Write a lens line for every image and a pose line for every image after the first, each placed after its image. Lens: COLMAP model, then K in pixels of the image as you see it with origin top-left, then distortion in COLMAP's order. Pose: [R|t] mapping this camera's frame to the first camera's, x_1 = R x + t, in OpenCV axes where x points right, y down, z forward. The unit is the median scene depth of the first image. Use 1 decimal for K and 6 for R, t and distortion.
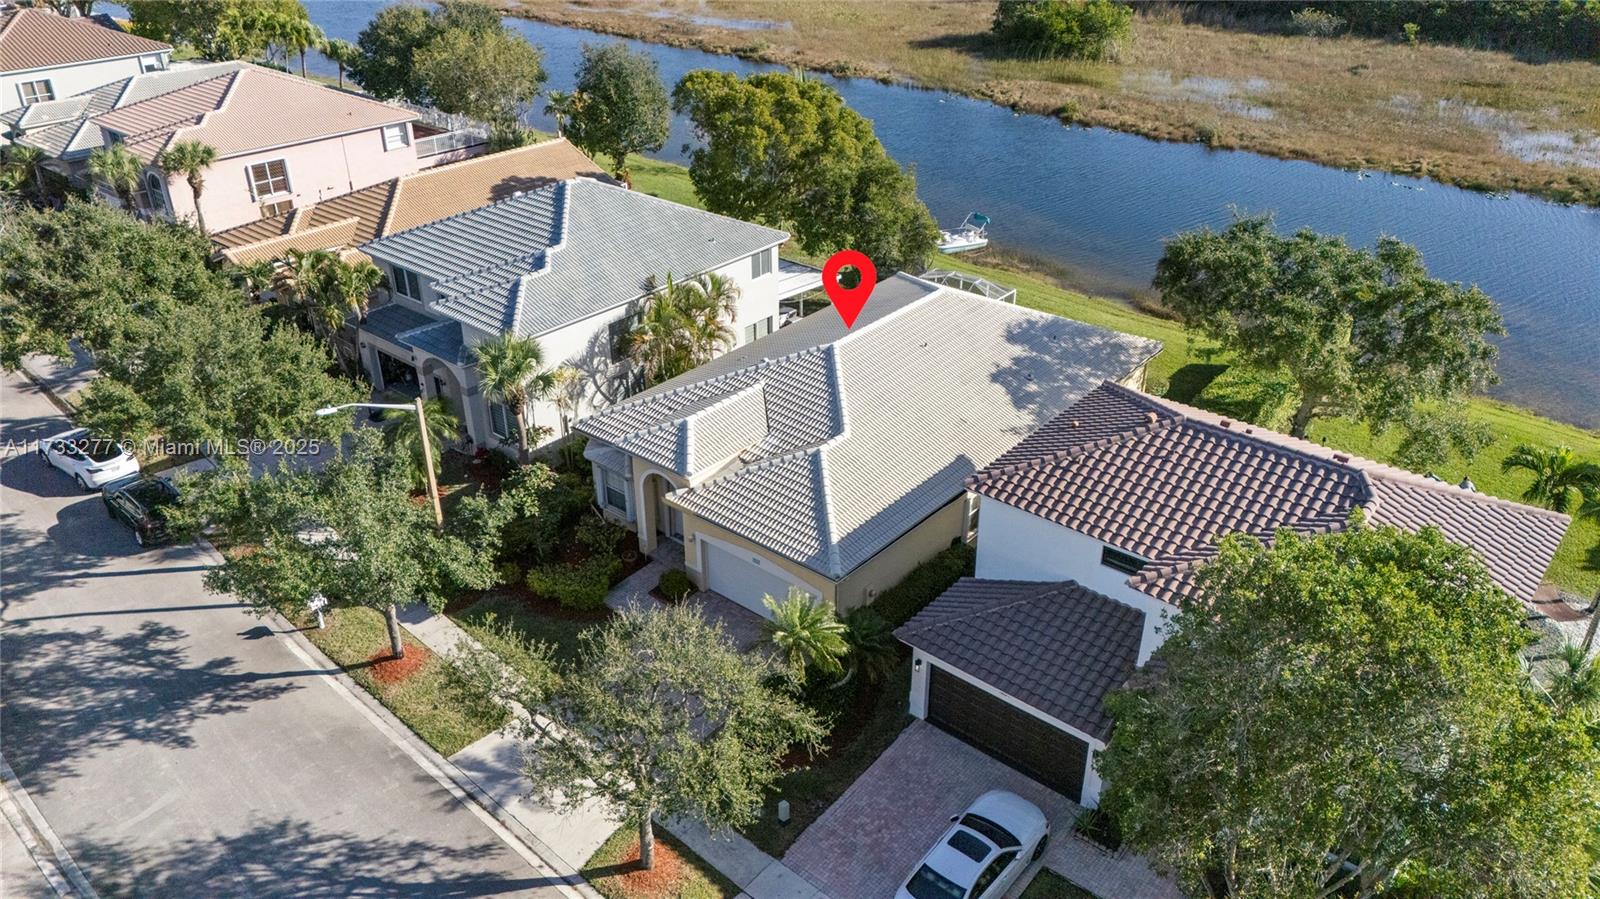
lens RADIAL K [[1148.4, 0, 802.6], [0, 1148.4, 448.4], [0, 0, 1]] dist [0.034118, -0.009283]
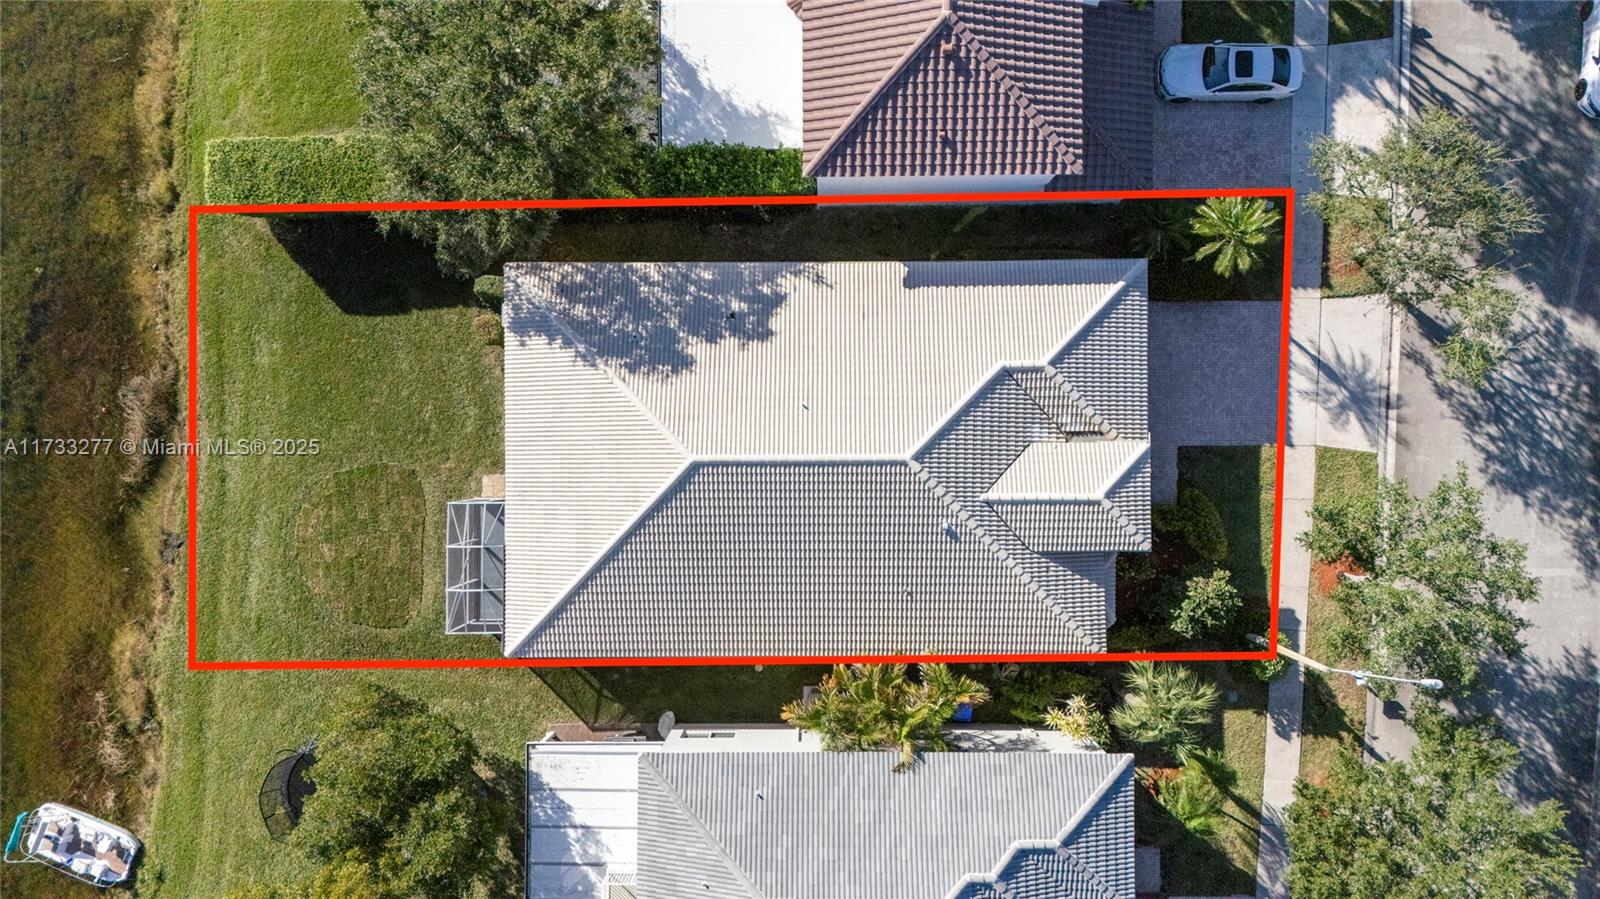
lens RADIAL K [[1148.4, 0, 804.2], [0, 1148.4, 448.6], [0, 0, 1]] dist [0.034118, -0.009283]
pose [[-0.641497, -0.767043, 0.011234, 0.068608], [0.387088, -0.311019, 0.868004, -0.818465], [-0.662302, 0.561171, 0.496430, 0.565824]]
